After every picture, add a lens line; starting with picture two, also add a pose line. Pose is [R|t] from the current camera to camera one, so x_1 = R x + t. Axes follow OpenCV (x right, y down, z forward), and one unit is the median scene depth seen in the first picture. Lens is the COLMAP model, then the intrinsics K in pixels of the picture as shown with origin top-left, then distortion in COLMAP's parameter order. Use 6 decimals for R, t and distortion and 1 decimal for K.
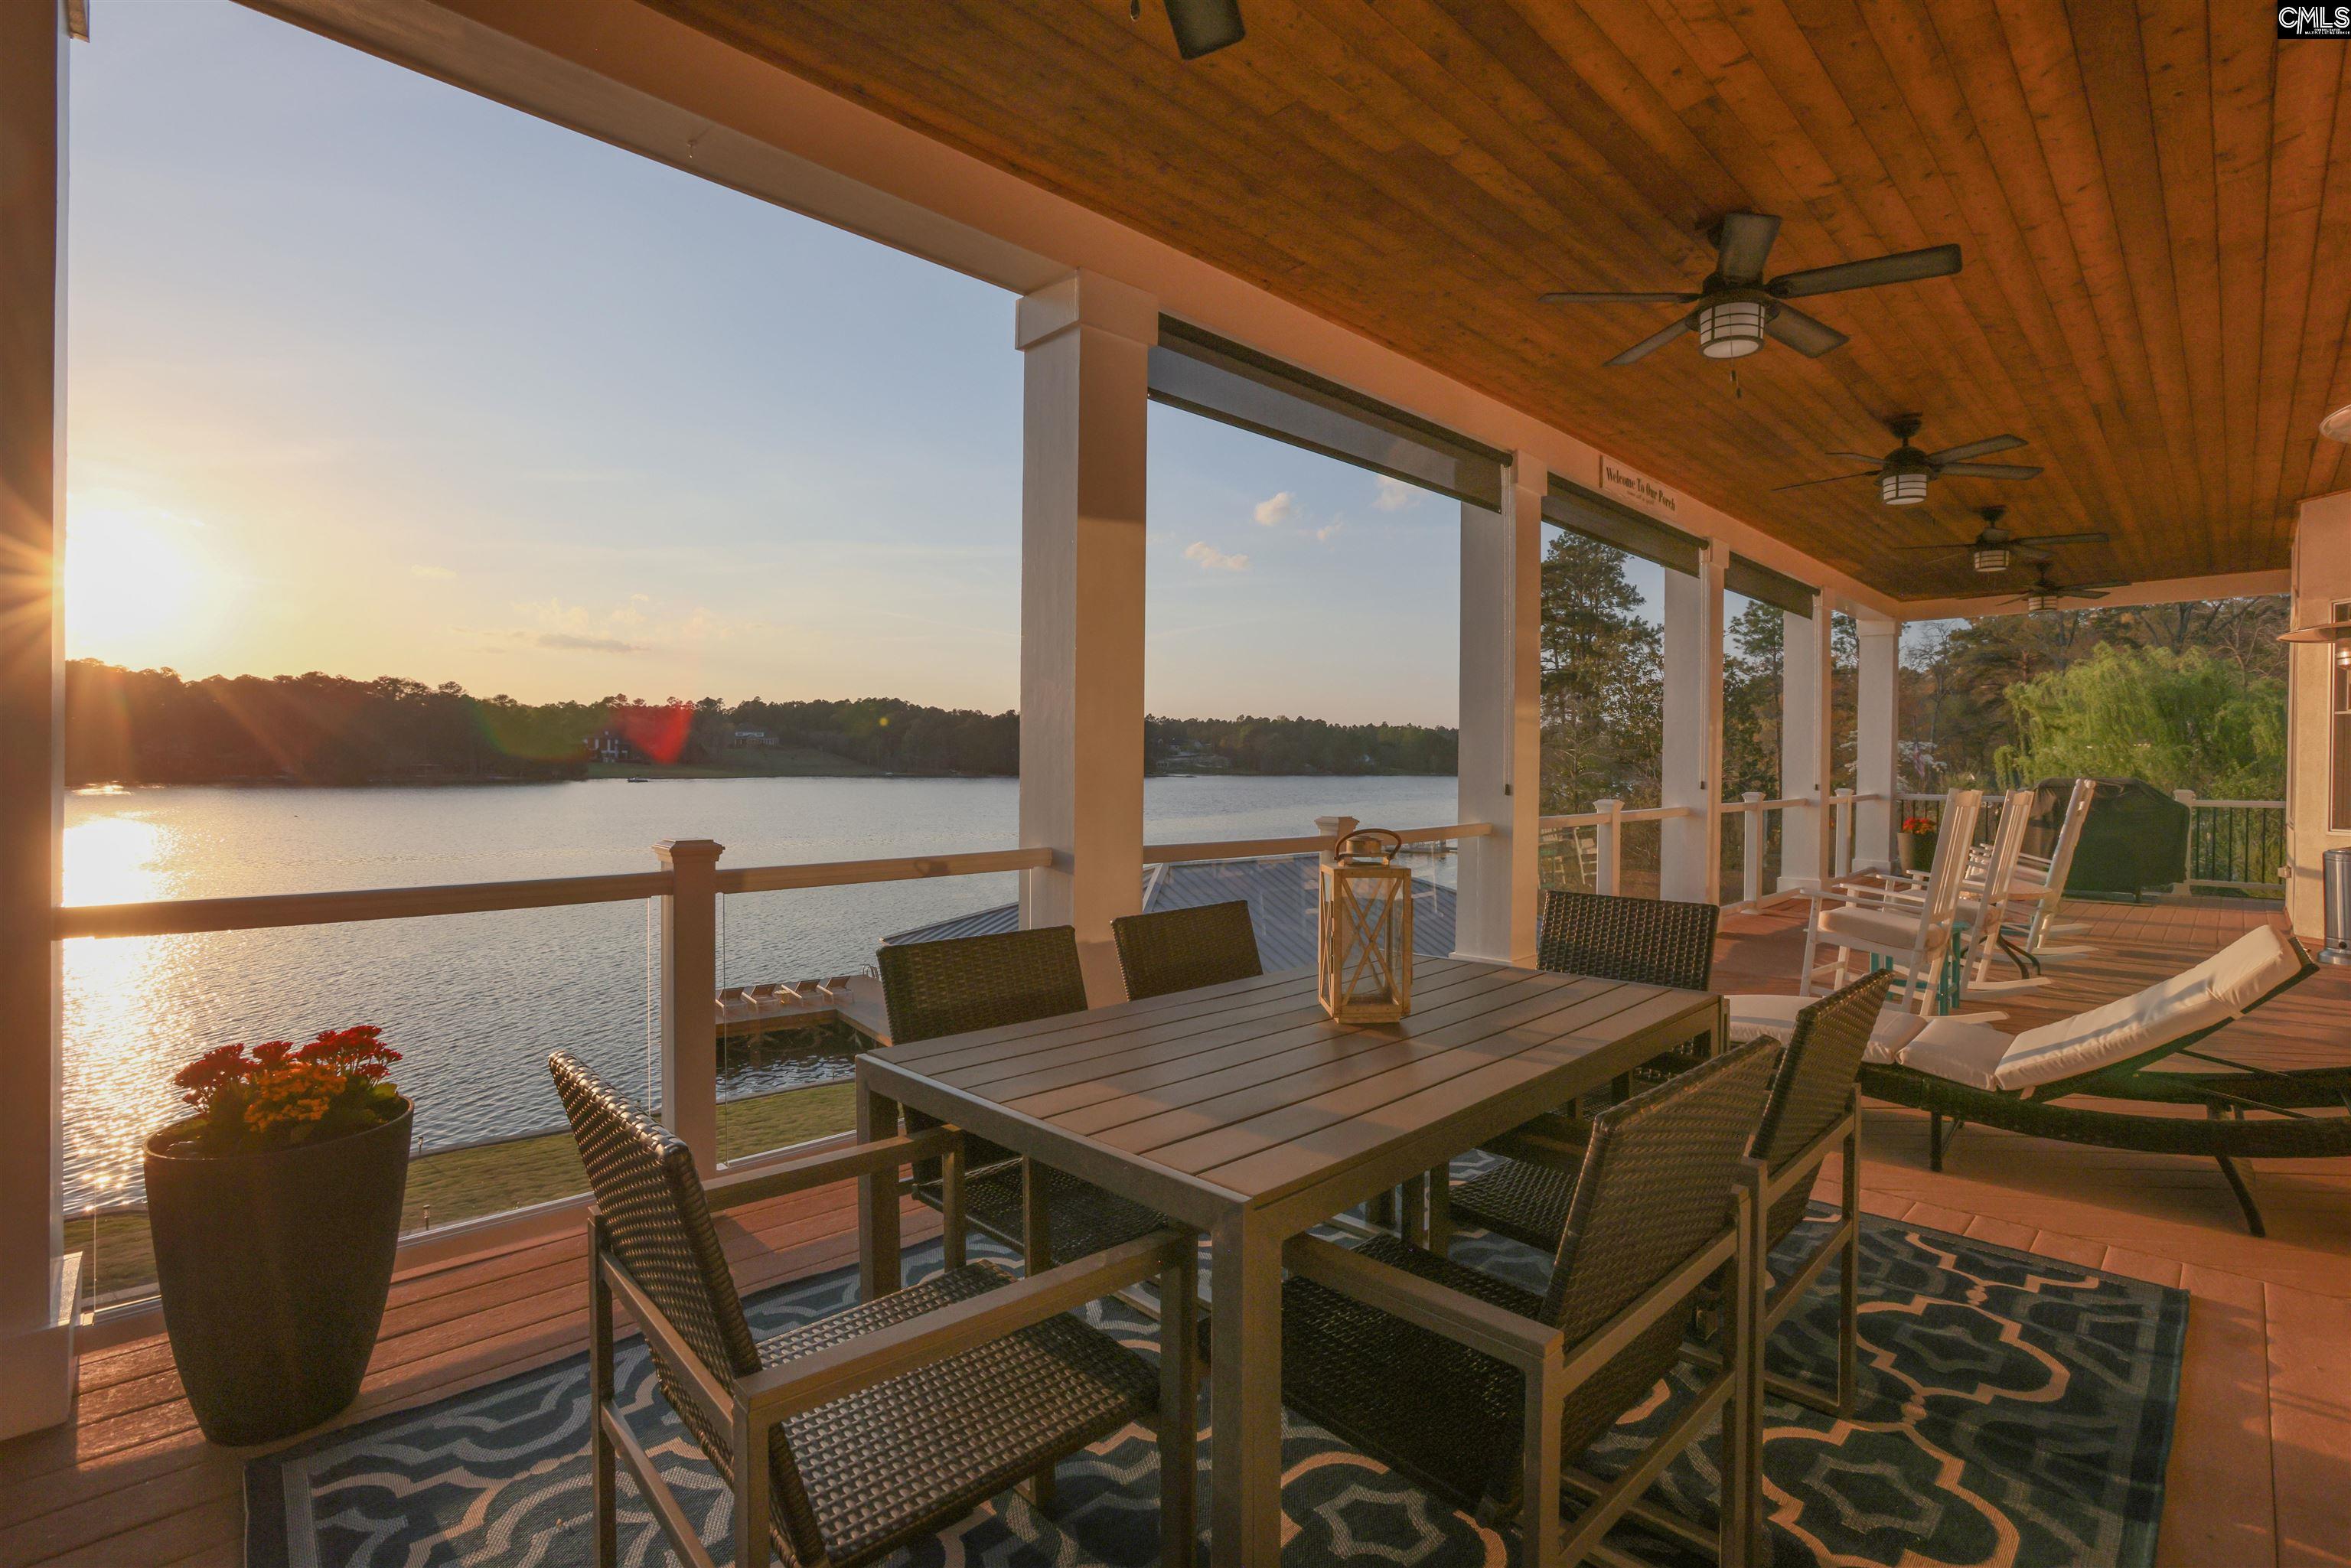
lens RADIAL K [[1076.2, 0, 1177.4], [0, 1076.2, 767.0], [0, 0, 1]] dist [-0.077073, 0.034731]
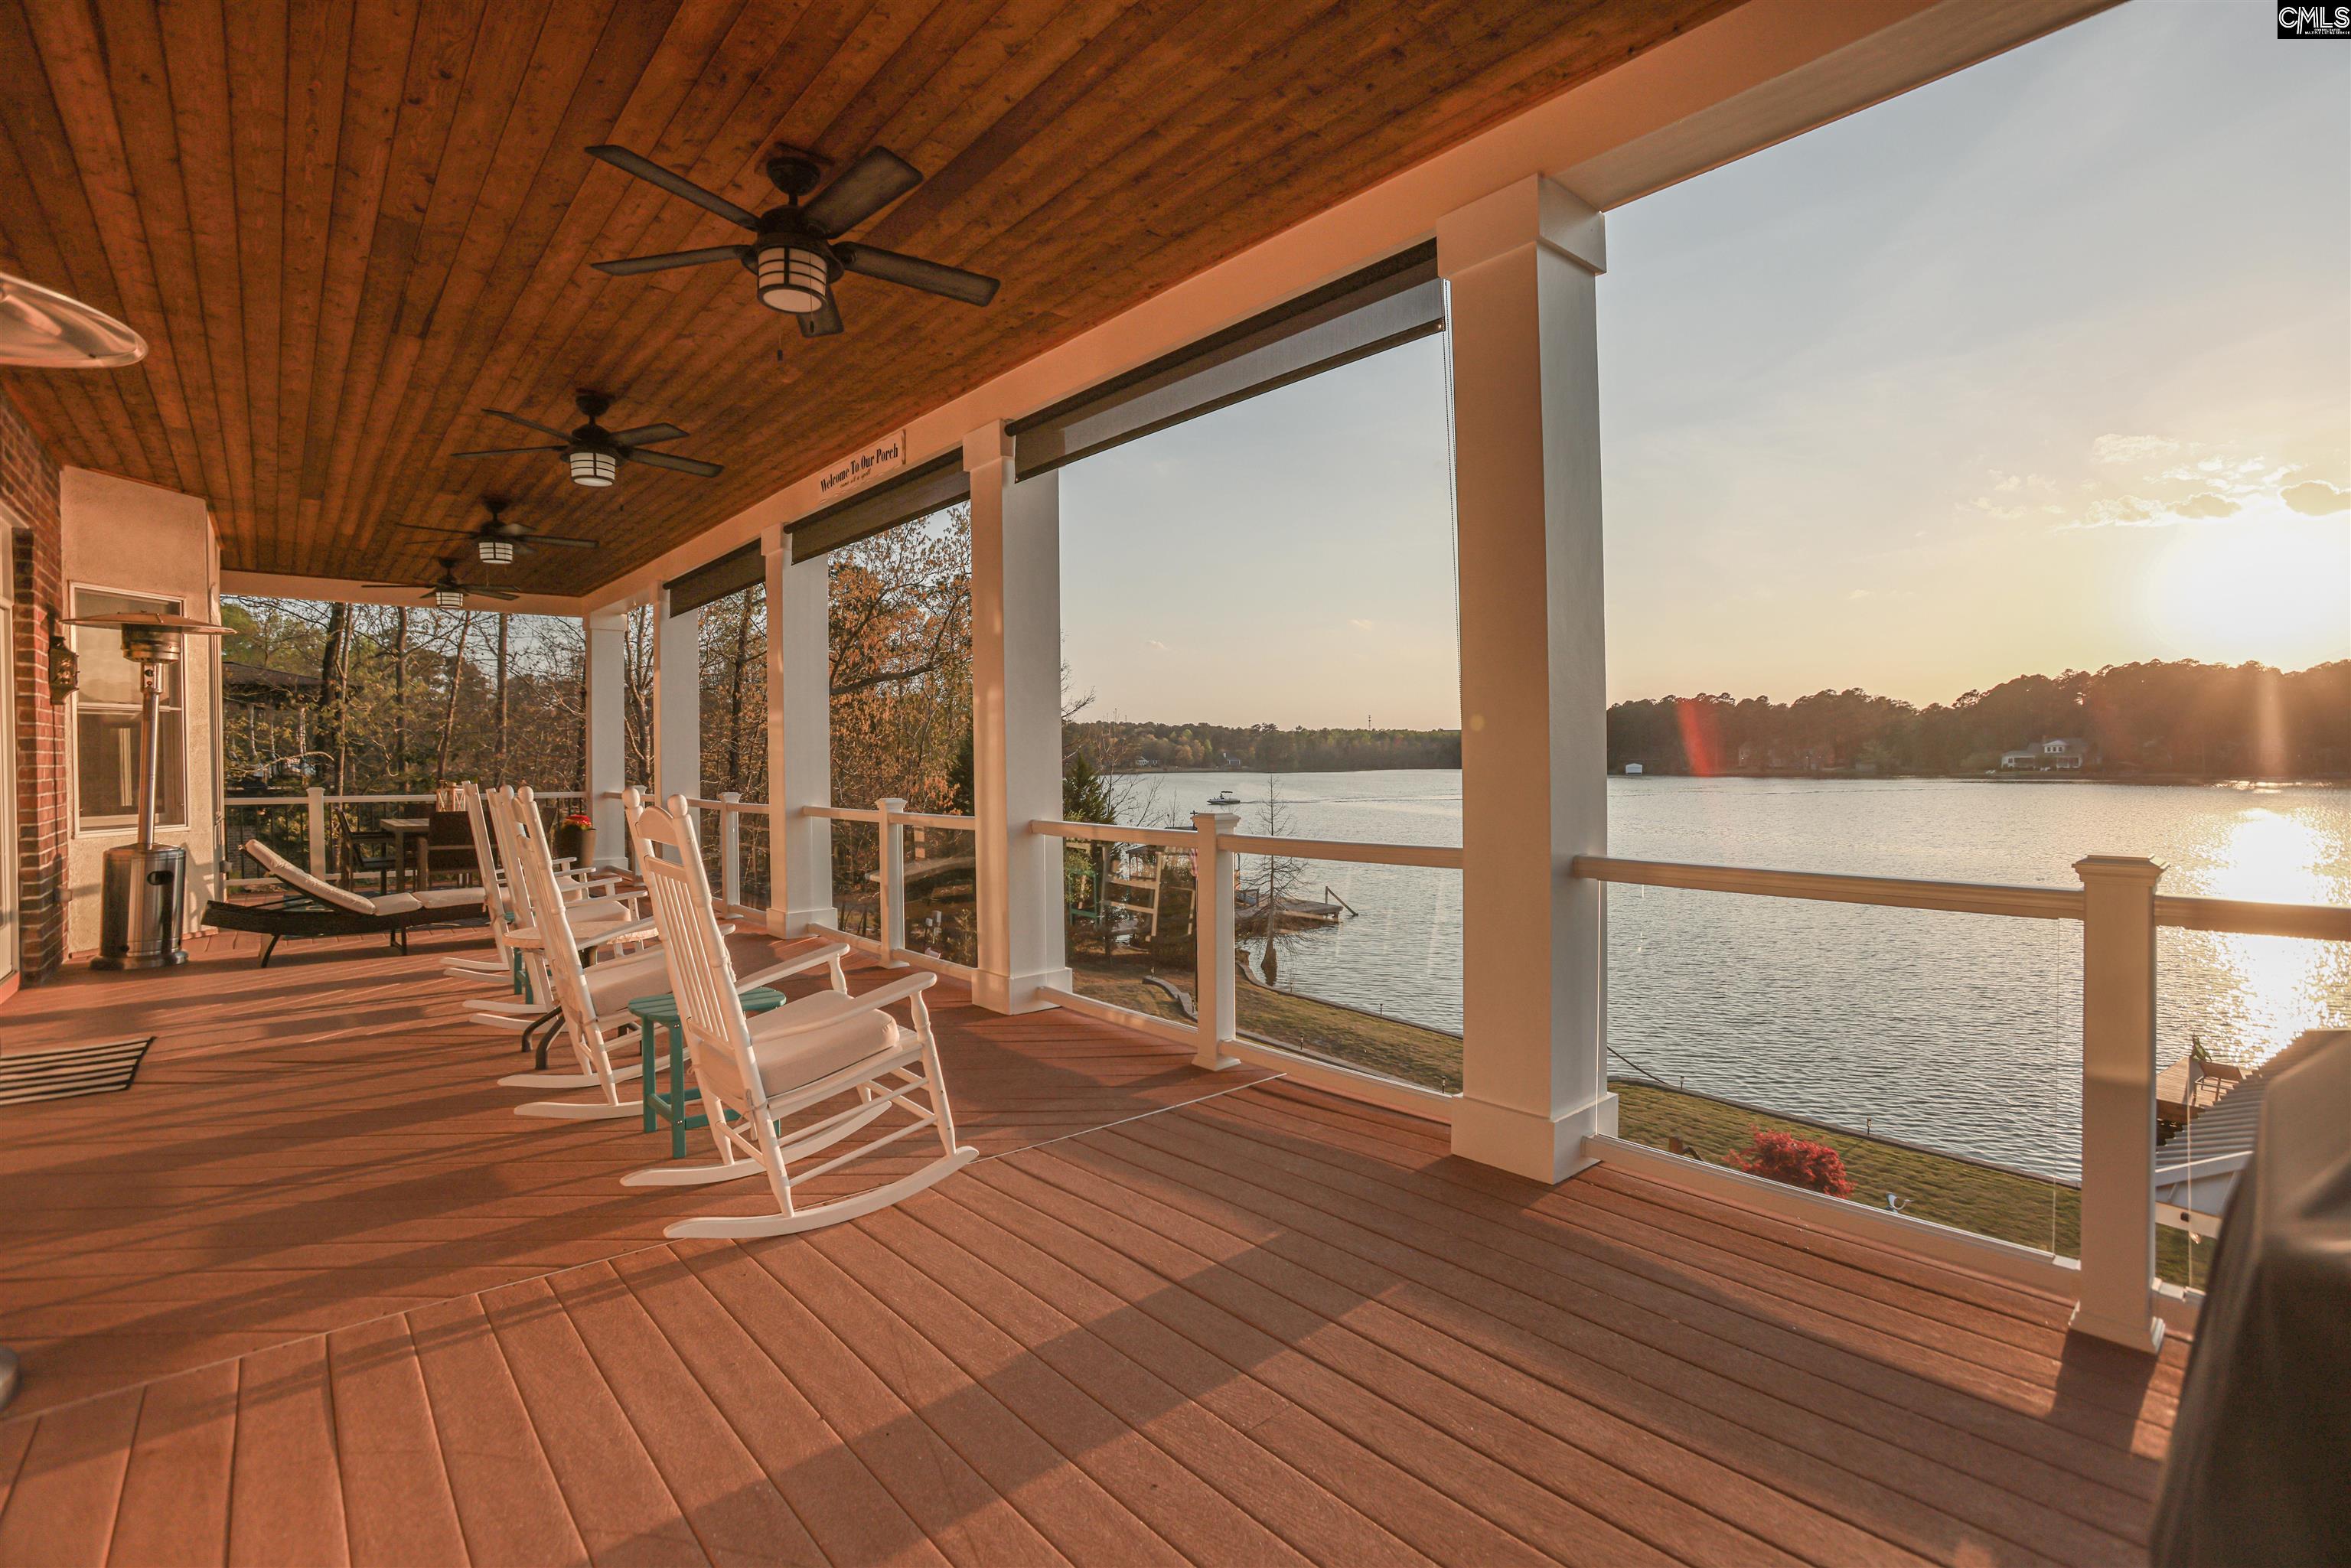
lens RADIAL K [[1076.2, 0, 1177.4], [0, 1076.2, 767.0], [0, 0, 1]] dist [-0.077073, 0.034731]
pose [[-0.053812, 0.000186, -0.998551, 1.396181], [0.003401, 0.999994, 0.000003, 0.001970], [0.998545, -0.003396, -0.053812, 1.363538]]
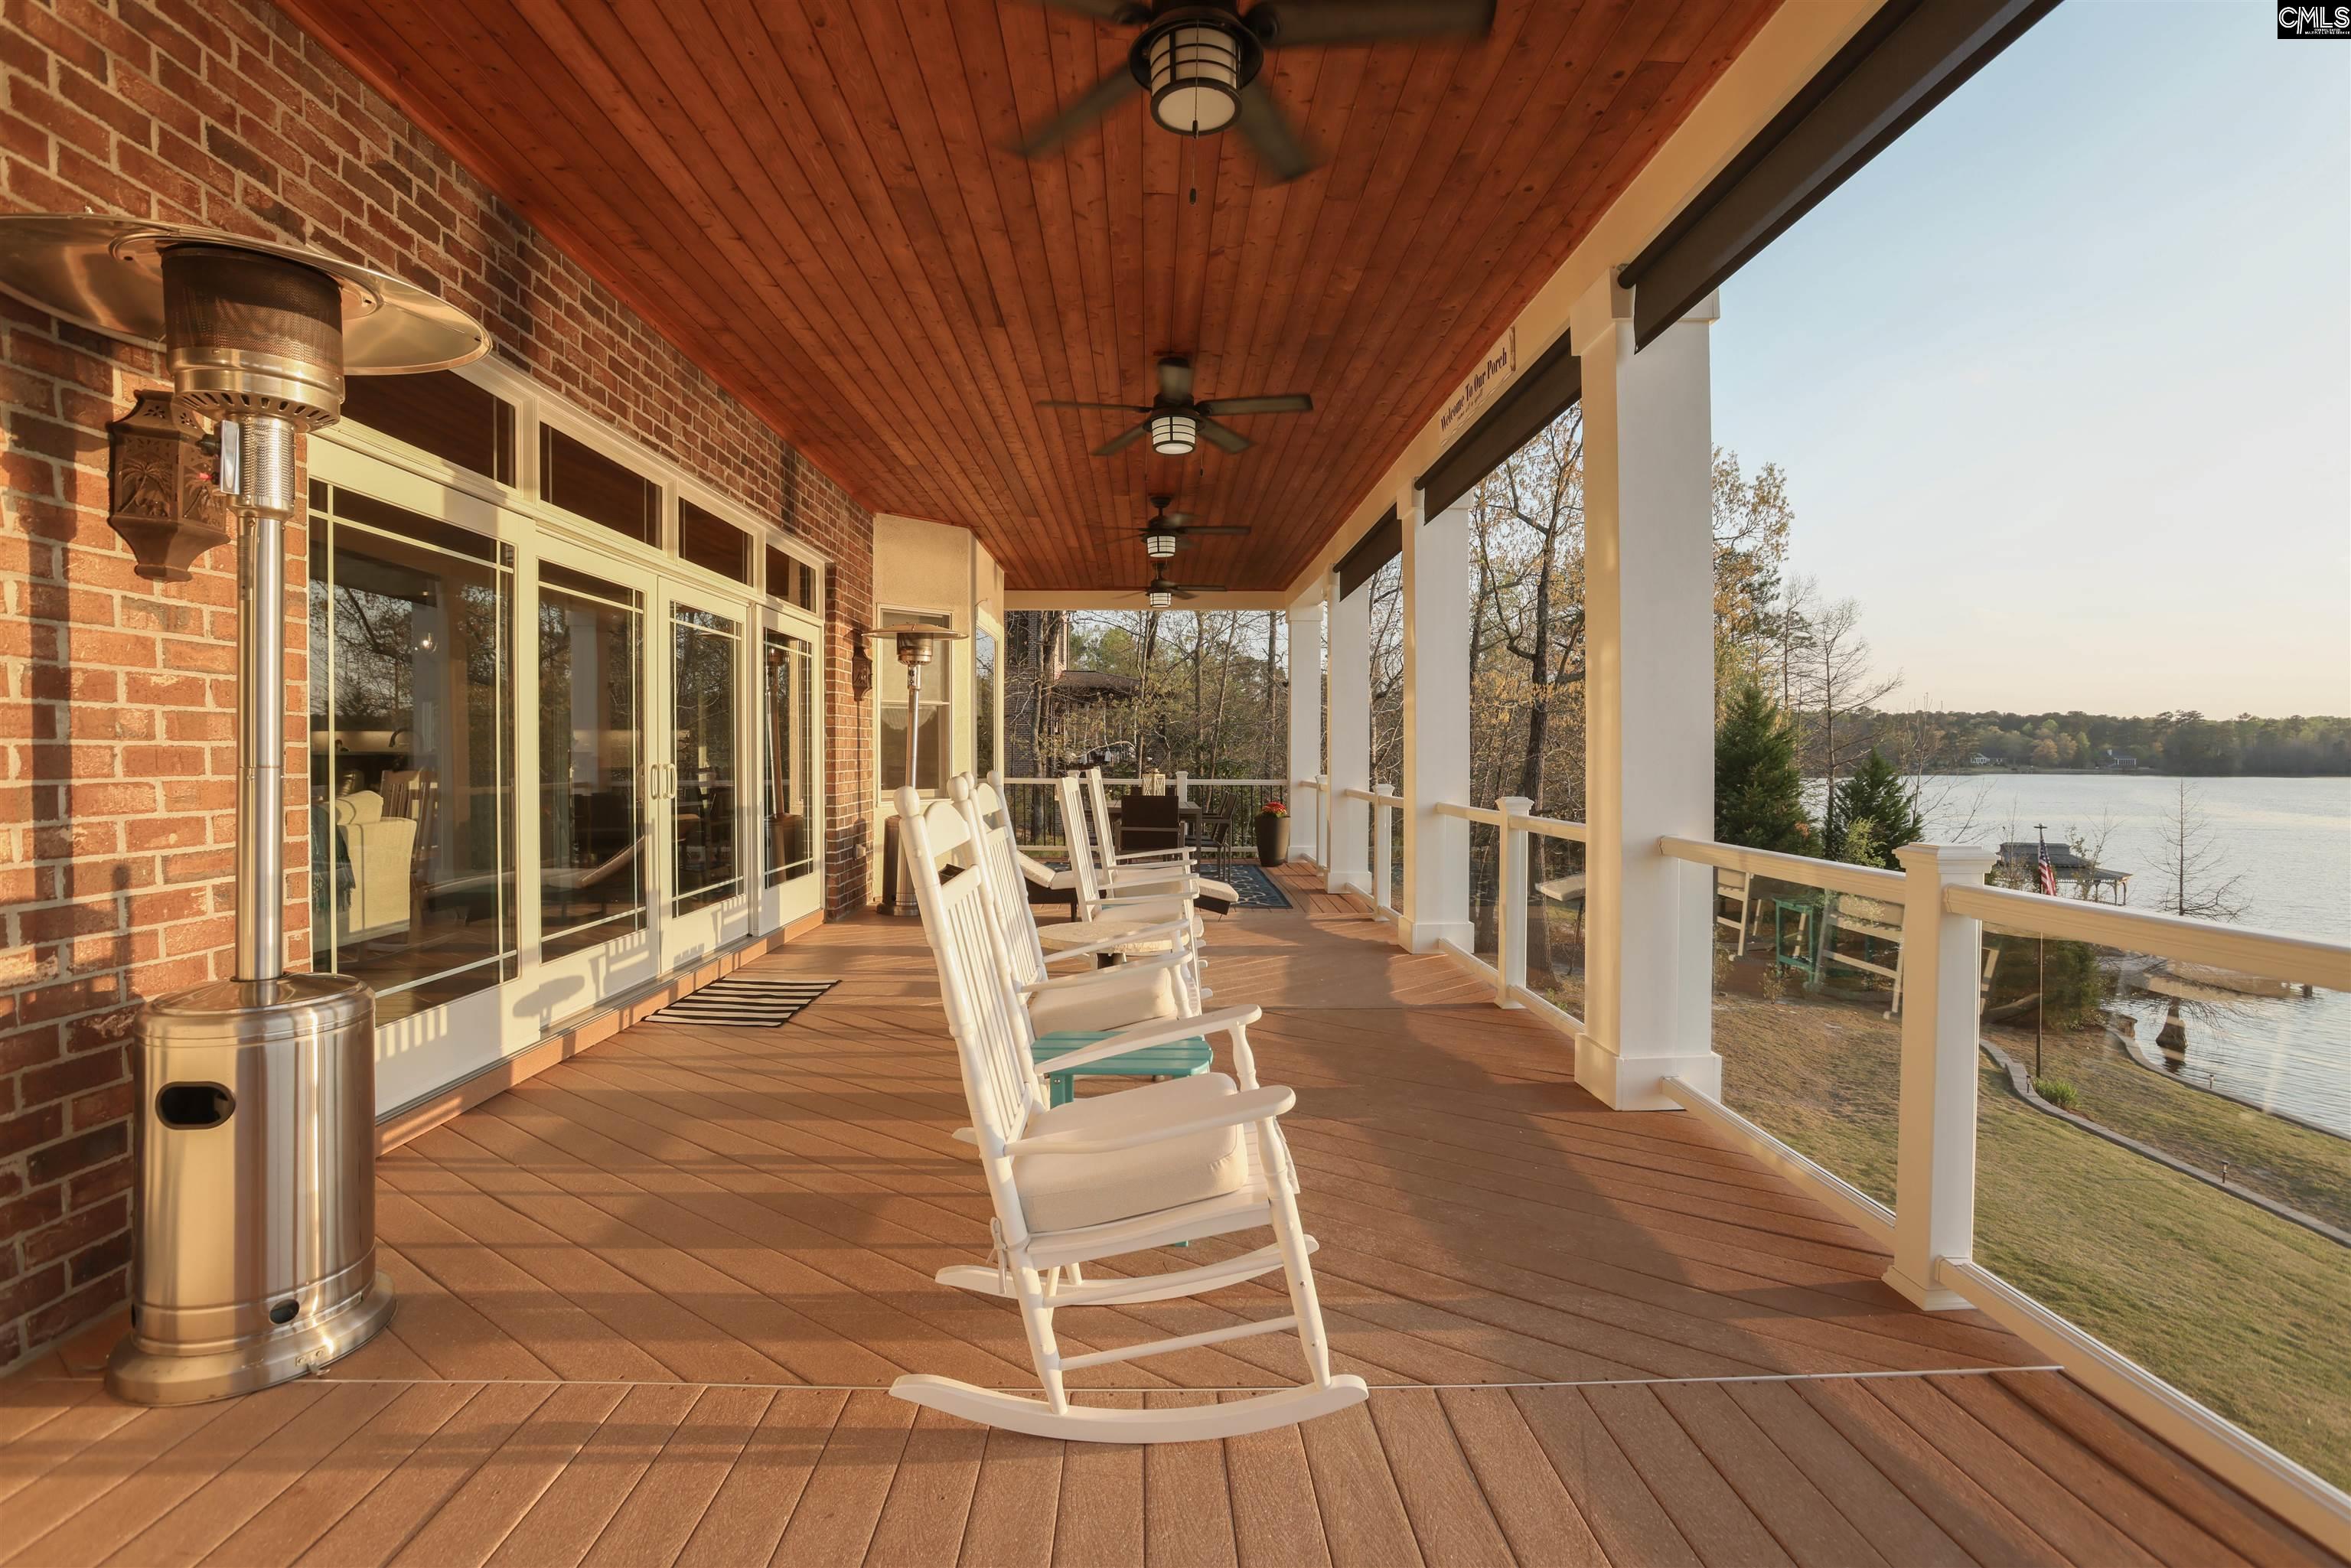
lens RADIAL K [[1076.2, 0, 1177.4], [0, 1076.2, 767.0], [0, 0, 1]] dist [-0.077073, 0.034731]
pose [[-0.677132, -0.000555, -0.735861, 1.177022], [-0.010258, 0.999910, 0.008686, 0.003582], [0.735790, 0.013430, -0.677077, 1.398530]]
